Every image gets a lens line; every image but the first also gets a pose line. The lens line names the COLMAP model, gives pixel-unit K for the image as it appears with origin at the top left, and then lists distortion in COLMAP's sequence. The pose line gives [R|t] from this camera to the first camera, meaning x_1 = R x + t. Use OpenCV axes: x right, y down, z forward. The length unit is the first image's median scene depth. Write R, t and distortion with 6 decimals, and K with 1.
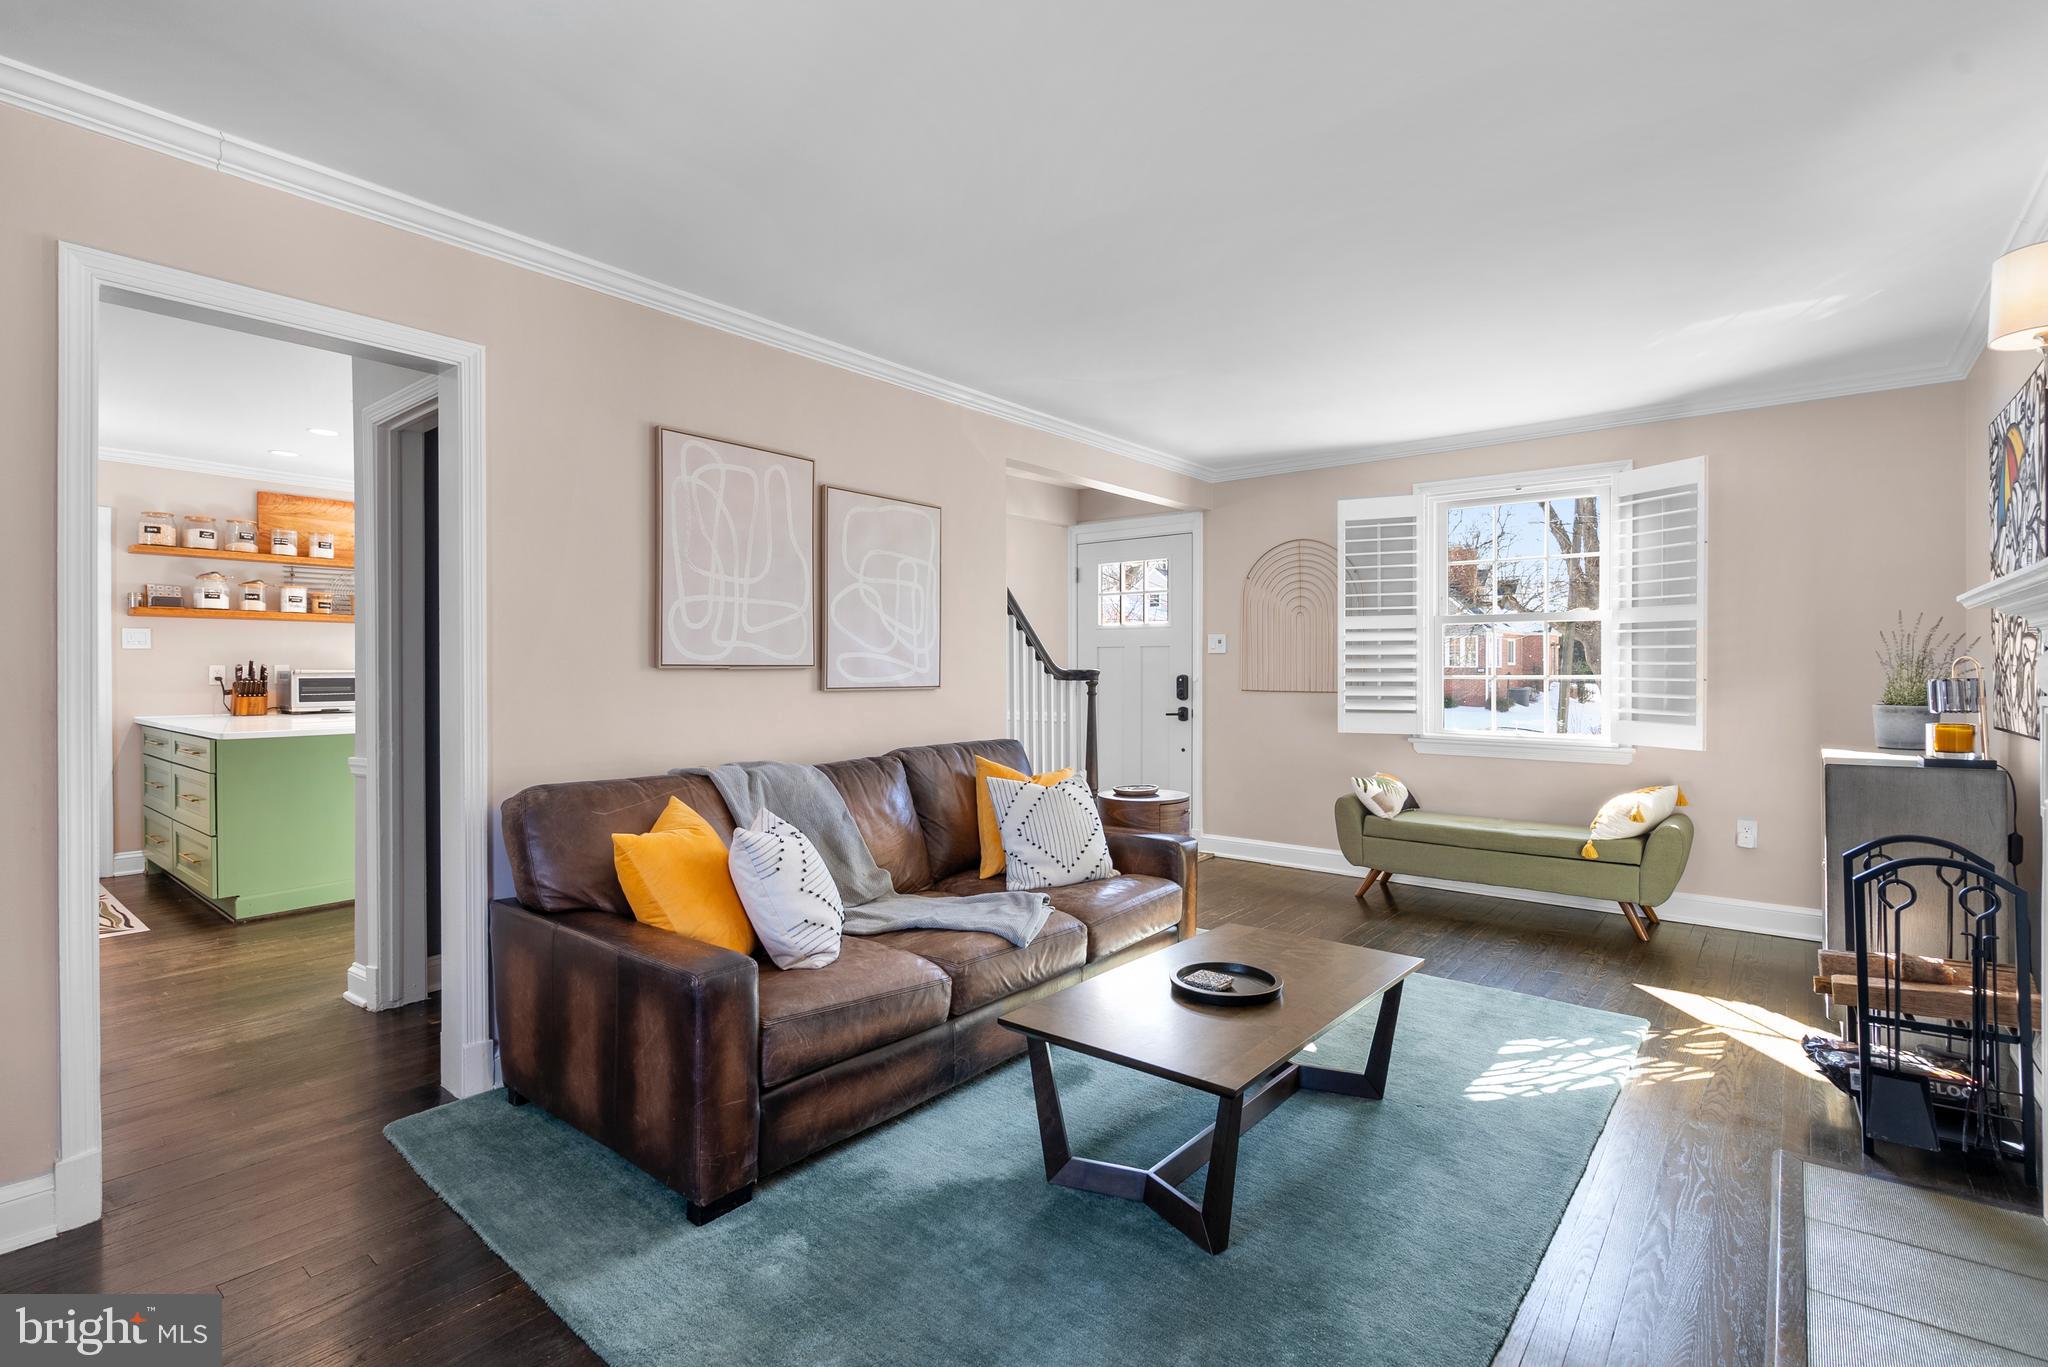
lens RADIAL K [[935.3, 0, 1021.3], [0, 935.3, 678.9], [0, 0, 1]] dist [-0.022503, 0.007426]
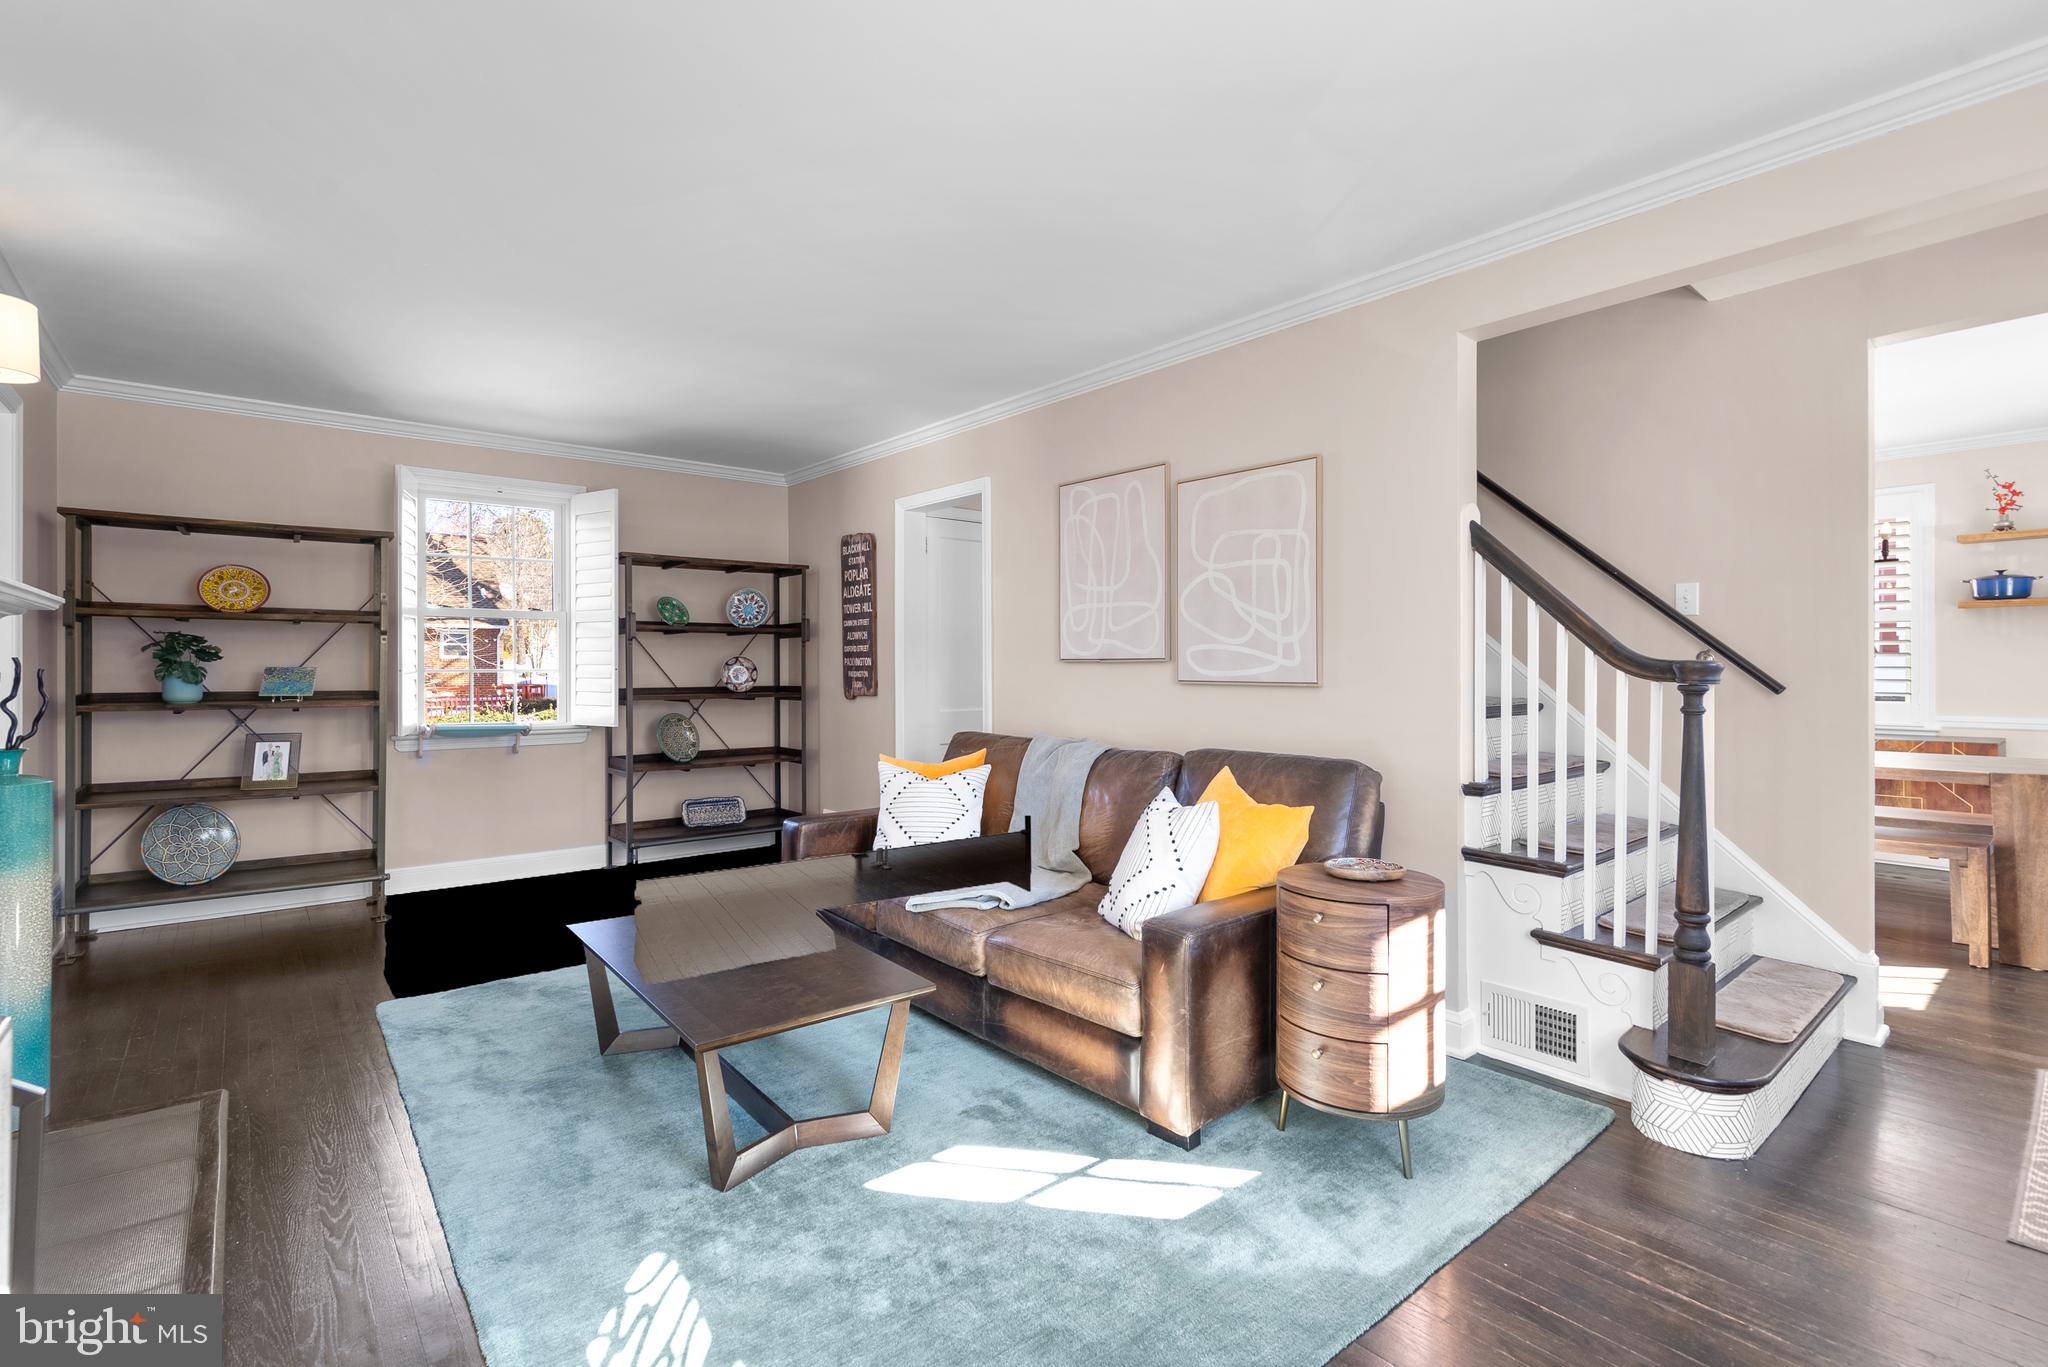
lens RADIAL K [[935.3, 0, 1033.5], [0, 935.3, 670.4], [0, 0, 1]] dist [-0.022503, 0.007426]
pose [[-0.174144, 0.004190, -0.984711, 0.830287], [-0.010244, 0.999929, 0.006067, -0.005858], [0.984667, 0.011144, -0.174089, 1.029423]]
